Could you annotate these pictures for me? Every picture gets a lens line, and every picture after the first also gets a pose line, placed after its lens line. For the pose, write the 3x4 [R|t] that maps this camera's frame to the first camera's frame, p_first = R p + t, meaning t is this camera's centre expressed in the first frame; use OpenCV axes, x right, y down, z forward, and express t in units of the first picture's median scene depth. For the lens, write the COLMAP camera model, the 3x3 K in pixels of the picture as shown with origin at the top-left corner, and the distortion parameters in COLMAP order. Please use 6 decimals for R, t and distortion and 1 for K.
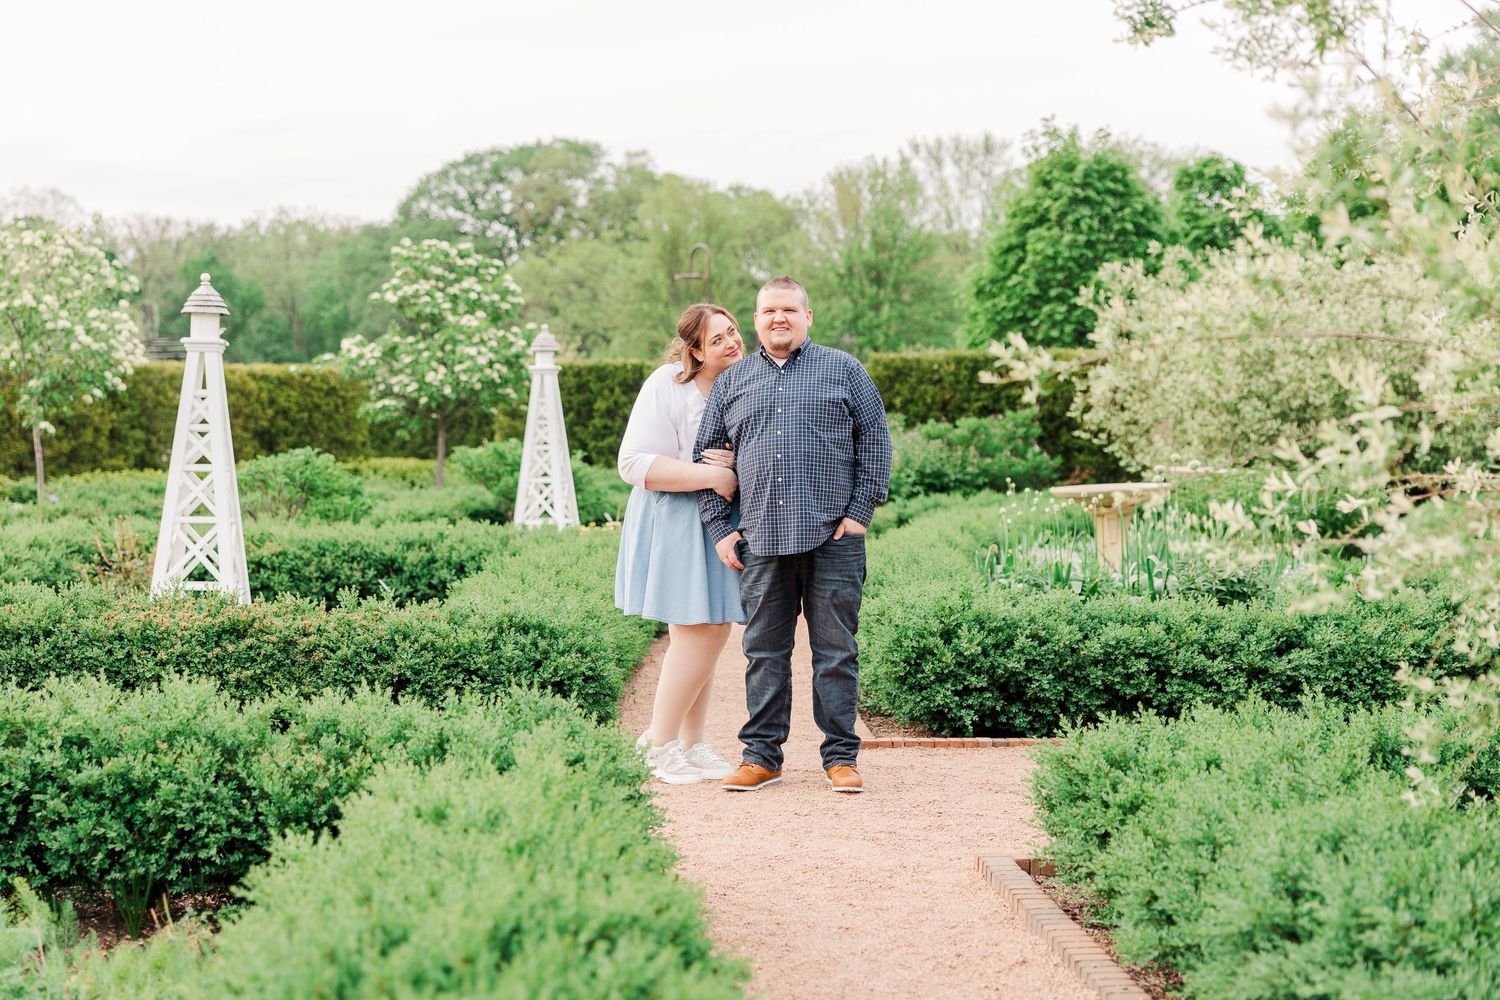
lens RADIAL K [[2483.0, 0, 750.0], [0, 2483.0, 500.0], [0, 0, 1]] dist [0.199987, 0.004983]
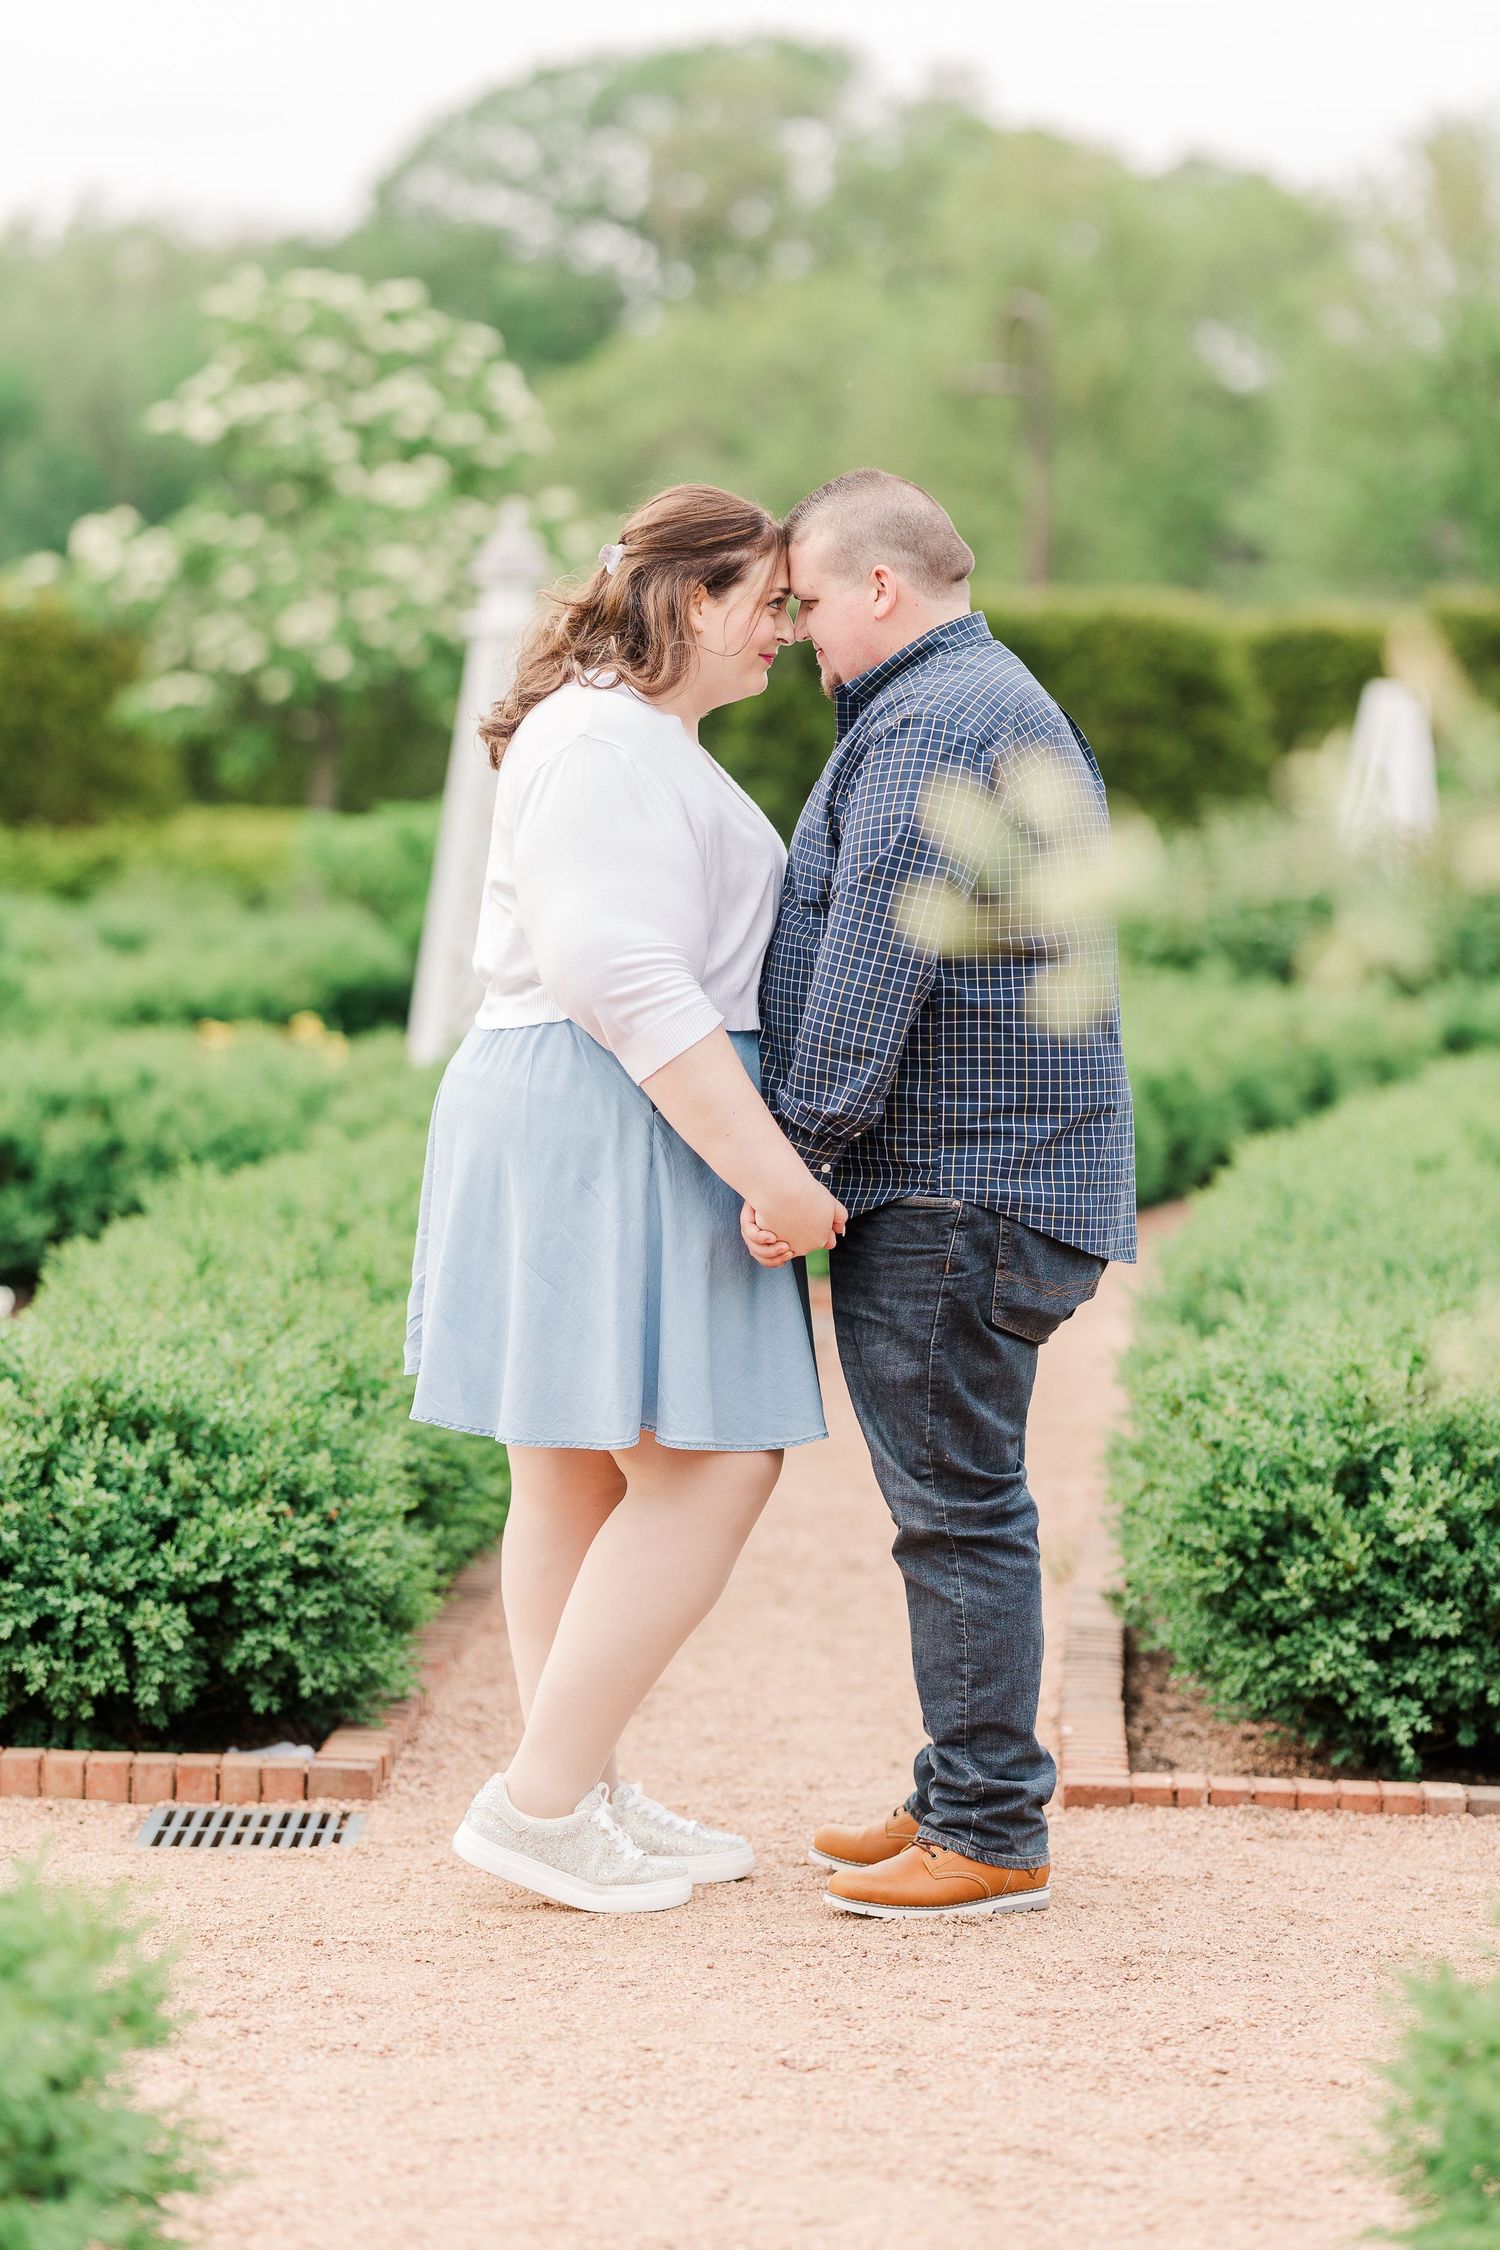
lens RADIAL K [[5688.8, 0, 818.0], [0, 5688.8, 1117.9], [0, 0, 1]] dist [0.030456, 0.532889]
pose [[0.995484, 0.030311, -0.089964, 0.074899], [-0.026236, 0.998591, 0.046129, -0.030662], [0.091235, -0.043560, 0.994876, 0.208416]]
